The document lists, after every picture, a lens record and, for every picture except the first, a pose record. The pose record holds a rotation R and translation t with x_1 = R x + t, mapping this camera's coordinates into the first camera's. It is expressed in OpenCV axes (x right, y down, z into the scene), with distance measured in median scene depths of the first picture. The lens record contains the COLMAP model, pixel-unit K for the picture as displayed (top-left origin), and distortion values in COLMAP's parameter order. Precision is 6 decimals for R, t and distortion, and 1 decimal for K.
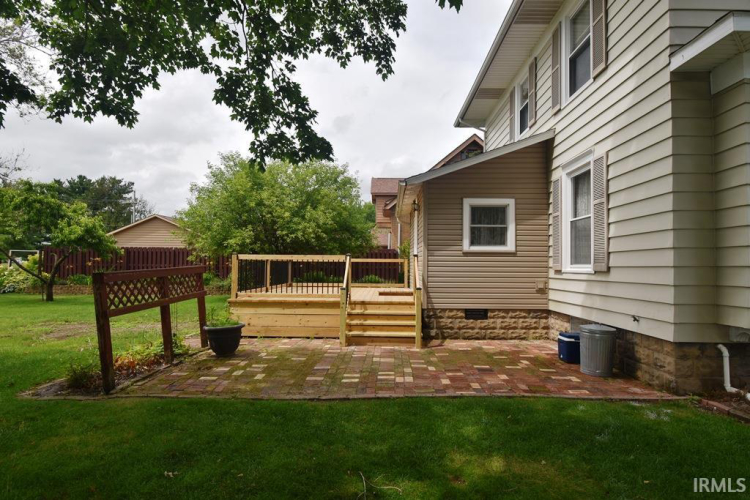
lens RADIAL K [[434.5, 0, 375.0], [0, 434.5, 250.0], [0, 0, 1]] dist [-0.000255, -0.000284]
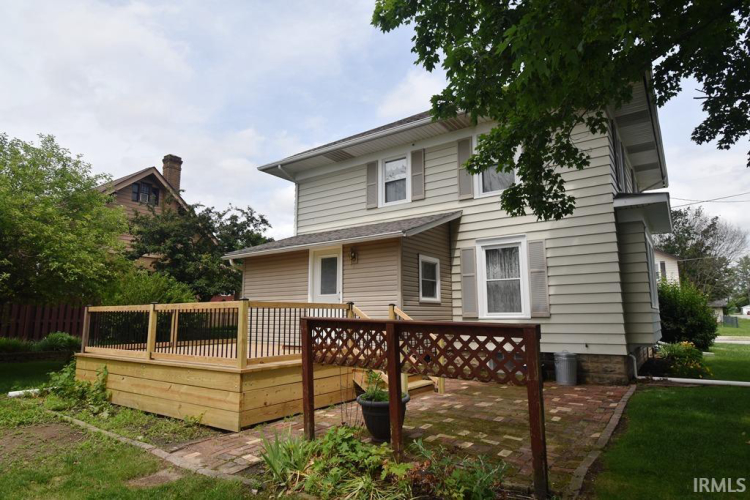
lens RADIAL K [[434.5, 0, 375.0], [0, 434.5, 250.0], [0, 0, 1]] dist [-0.000255, -0.000284]
pose [[0.547657, 0.110619, 0.829358, -0.944232], [-0.016570, 0.992462, -0.121431, 0.009653], [-0.836539, 0.052760, 0.545362, 0.571642]]
